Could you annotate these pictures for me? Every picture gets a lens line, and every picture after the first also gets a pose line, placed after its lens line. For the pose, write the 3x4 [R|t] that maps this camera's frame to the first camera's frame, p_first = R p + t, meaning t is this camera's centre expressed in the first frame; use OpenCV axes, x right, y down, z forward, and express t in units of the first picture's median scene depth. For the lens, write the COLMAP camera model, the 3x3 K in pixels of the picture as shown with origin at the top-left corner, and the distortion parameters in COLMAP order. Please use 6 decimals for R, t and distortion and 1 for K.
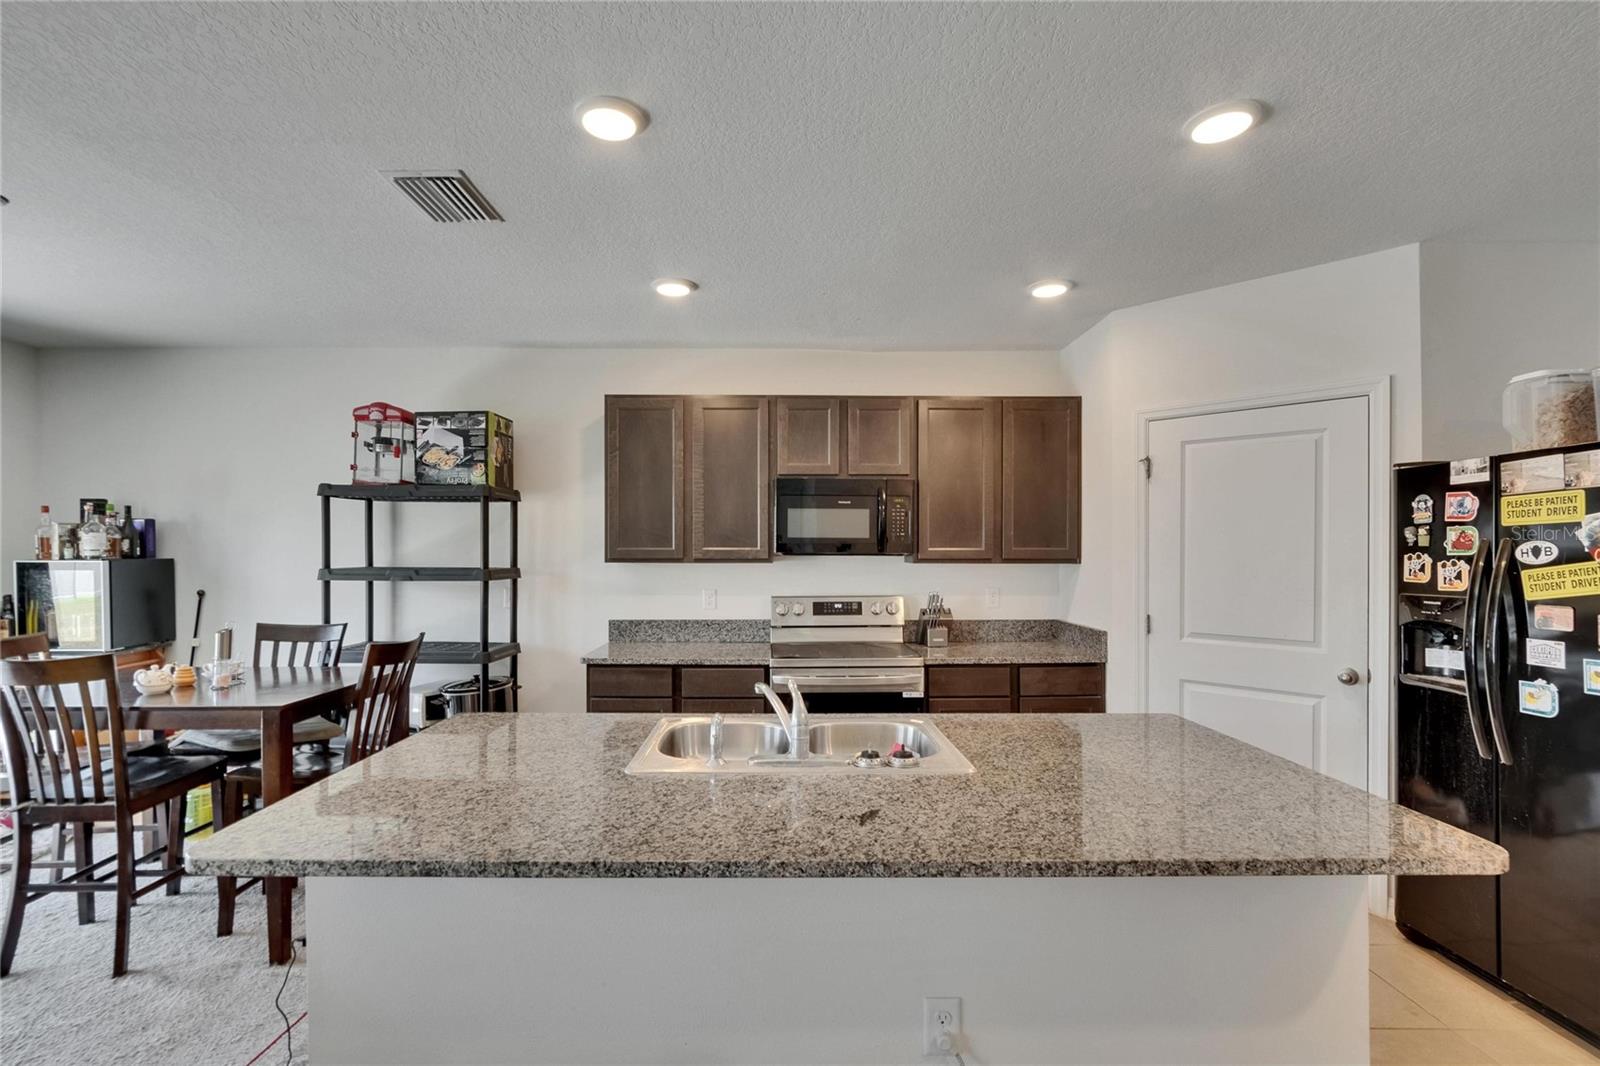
lens RADIAL K [[711.8, 0, 771.1], [0, 711.8, 549.8], [0, 0, 1]] dist [-0.000512, -0.000160]
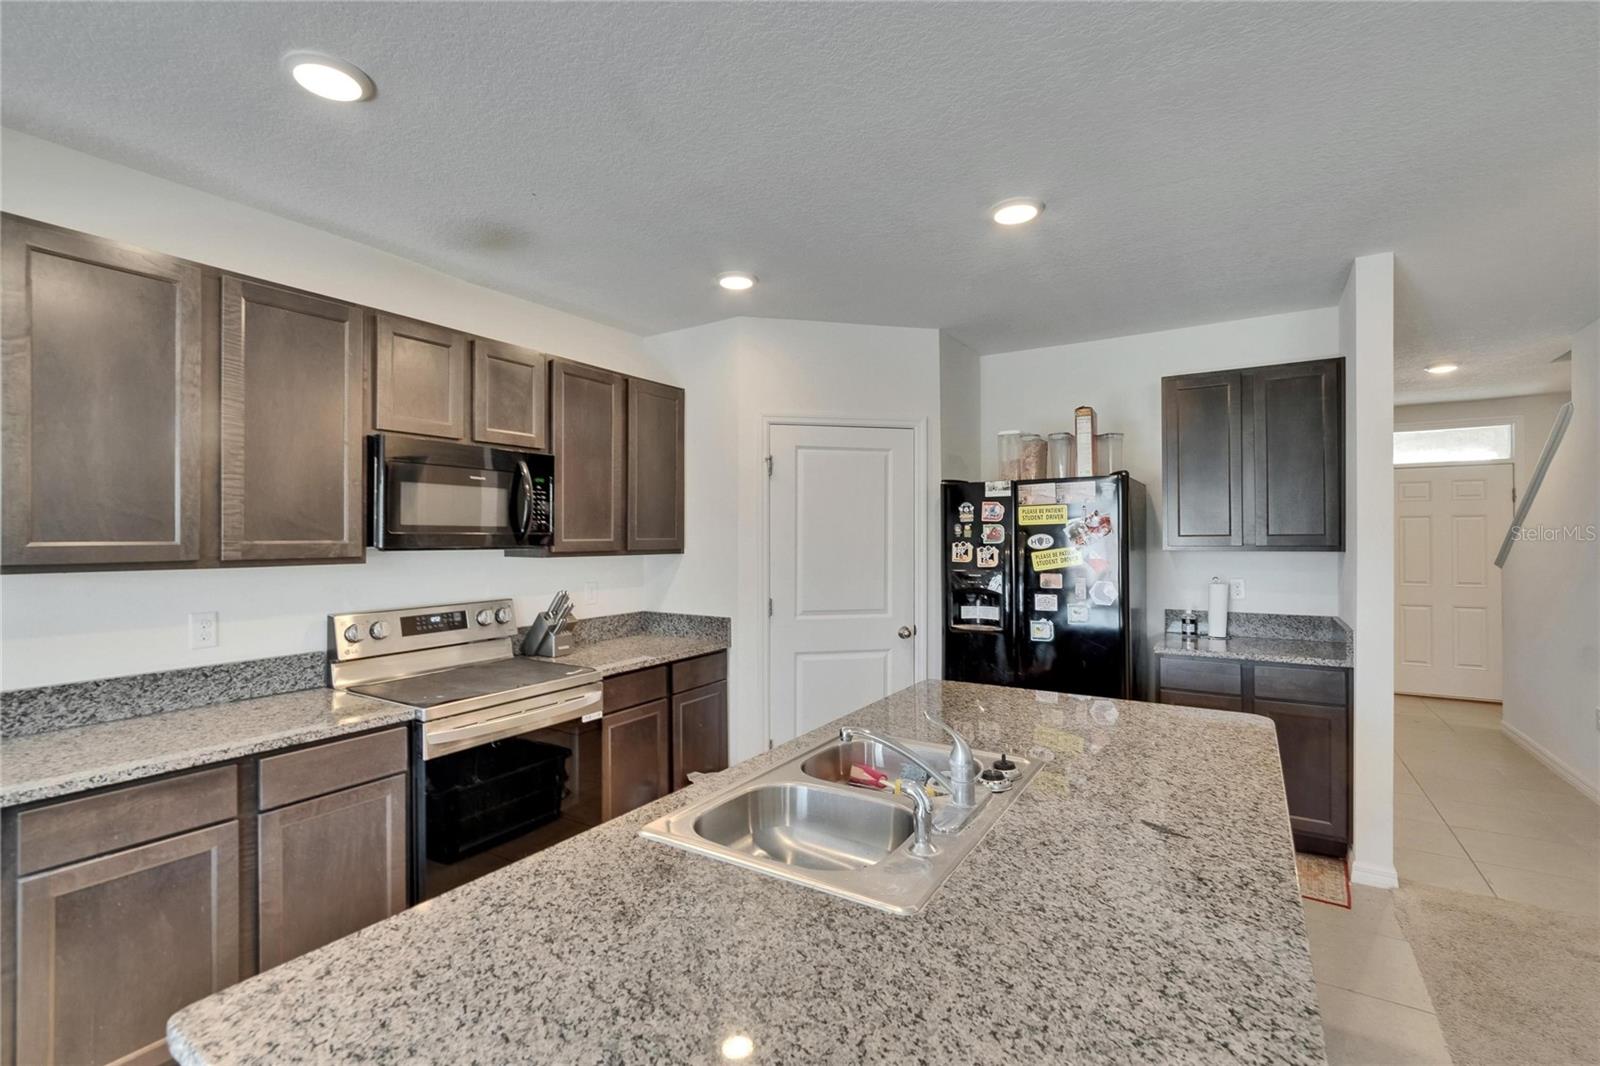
lens RADIAL K [[709.8, 0, 788.9], [0, 709.8, 530.3], [0, 0, 1]] dist [-0.003340, -0.000332]
pose [[0.543669, 0.005789, 0.839280, -0.396827], [0.001694, 0.999967, -0.007994, -0.006505], [-0.839298, 0.005768, 0.543641, 0.386733]]
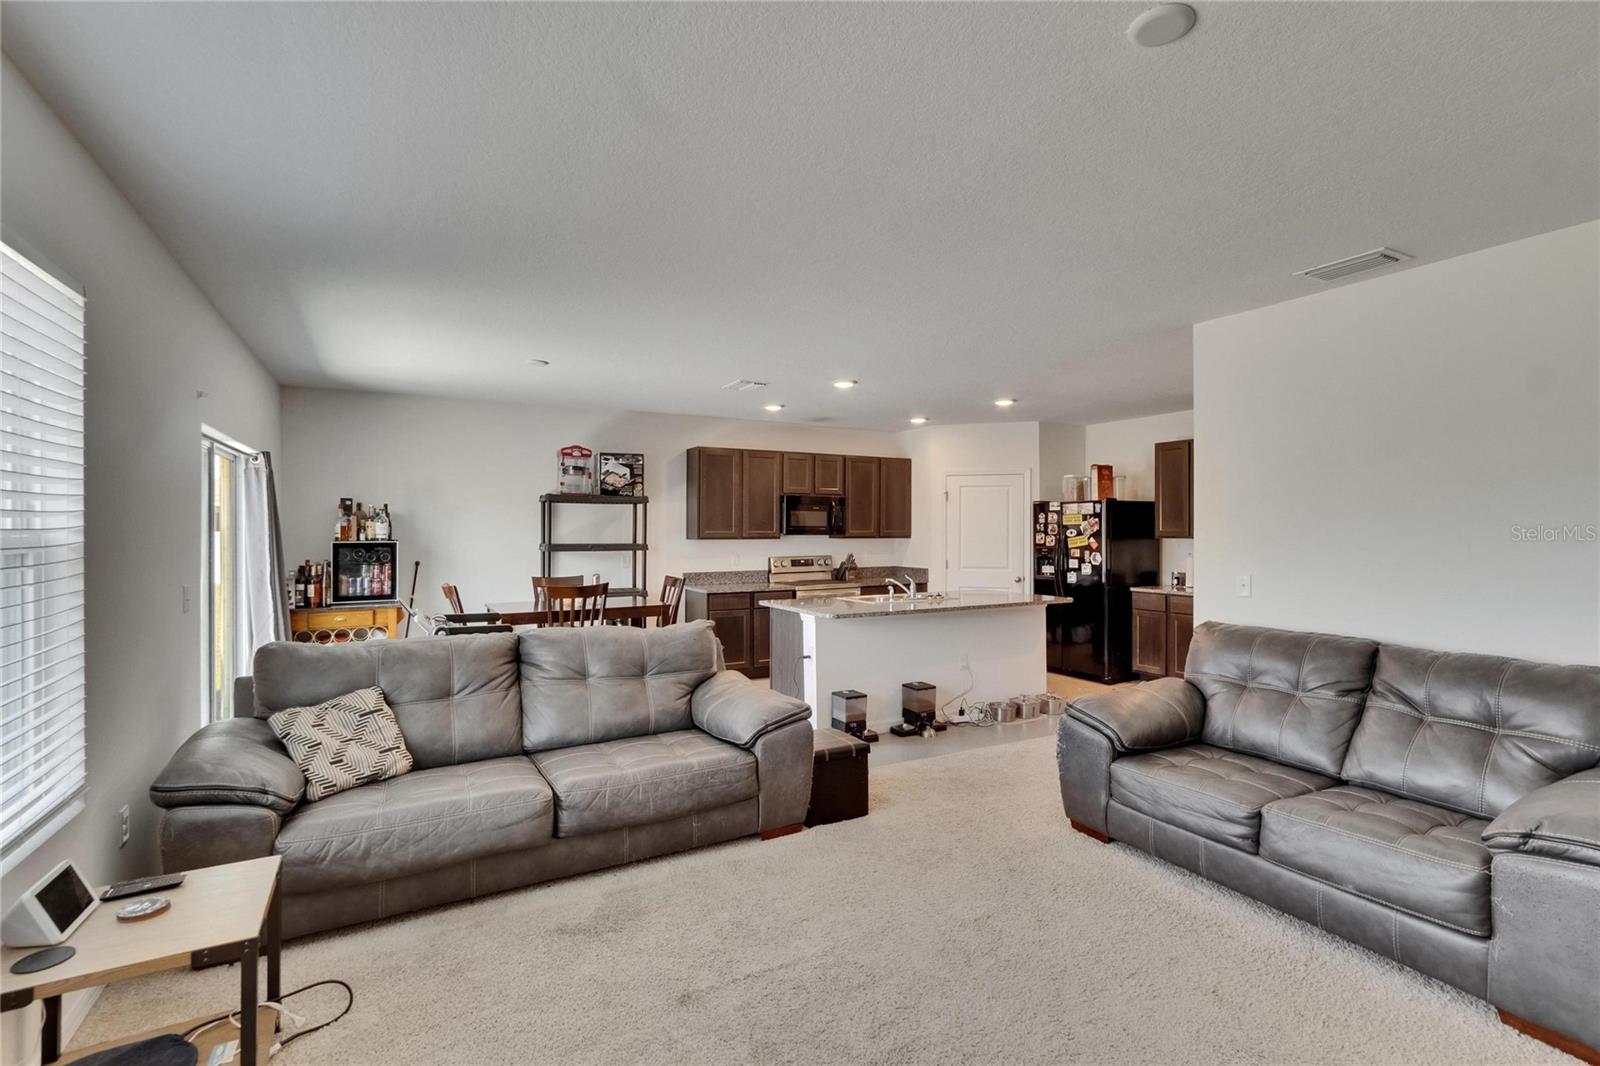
lens RADIAL K [[709.8, 0, 788.9], [0, 709.8, 530.3], [0, 0, 1]] dist [-0.003340, -0.000332]
pose [[0.888803, -0.001902, 0.458286, -1.015732], [0.001241, 0.999998, 0.001743, -0.009930], [-0.458288, -0.000981, 0.888803, -0.841854]]
